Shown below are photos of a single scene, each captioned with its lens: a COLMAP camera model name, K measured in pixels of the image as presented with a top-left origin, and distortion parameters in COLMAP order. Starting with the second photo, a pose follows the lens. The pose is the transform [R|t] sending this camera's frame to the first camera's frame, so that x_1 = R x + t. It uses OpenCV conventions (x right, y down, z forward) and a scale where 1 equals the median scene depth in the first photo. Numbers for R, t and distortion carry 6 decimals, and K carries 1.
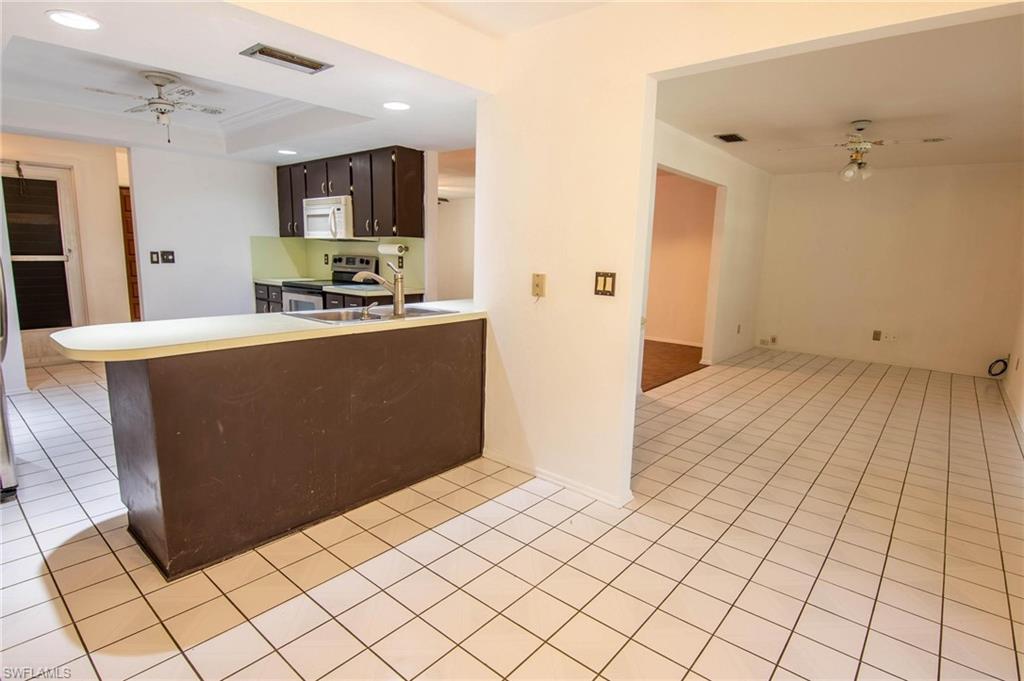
lens RADIAL K [[521.6, 0, 506.8], [0, 521.6, 337.6], [0, 0, 1]] dist [-0.010868, -0.004595]
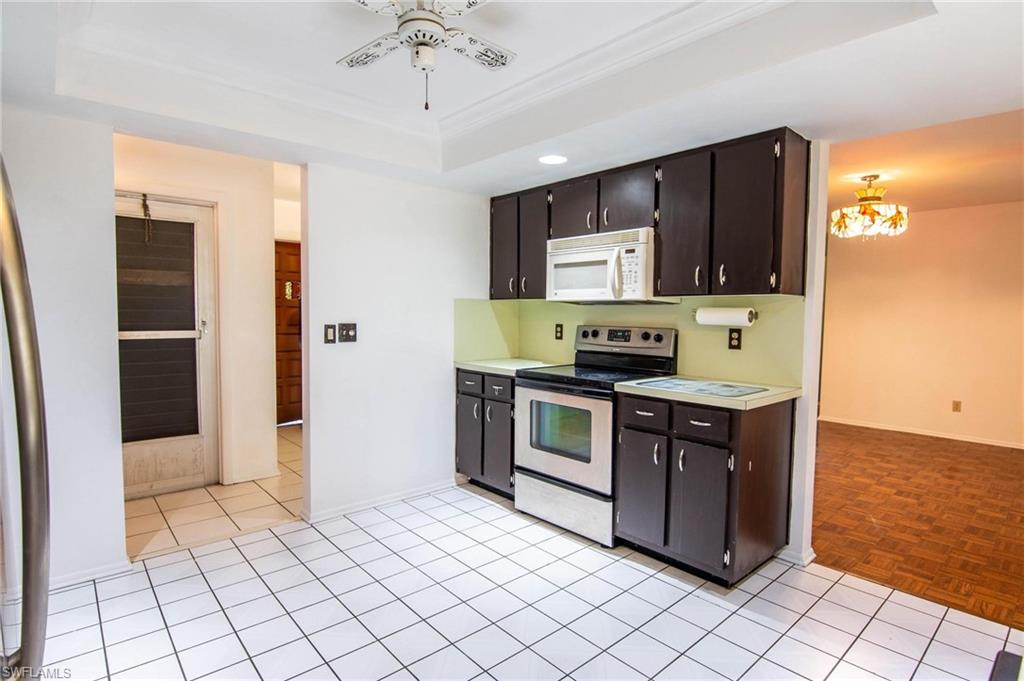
lens RADIAL K [[521.6, 0, 515.4], [0, 521.6, 342.2], [0, 0, 1]] dist [-0.010868, -0.004595]
pose [[0.990460, -0.008758, -0.137520, -0.347517], [-0.007483, 0.993087, -0.117142, -0.066617], [0.137595, 0.117053, 0.983548, 0.387400]]
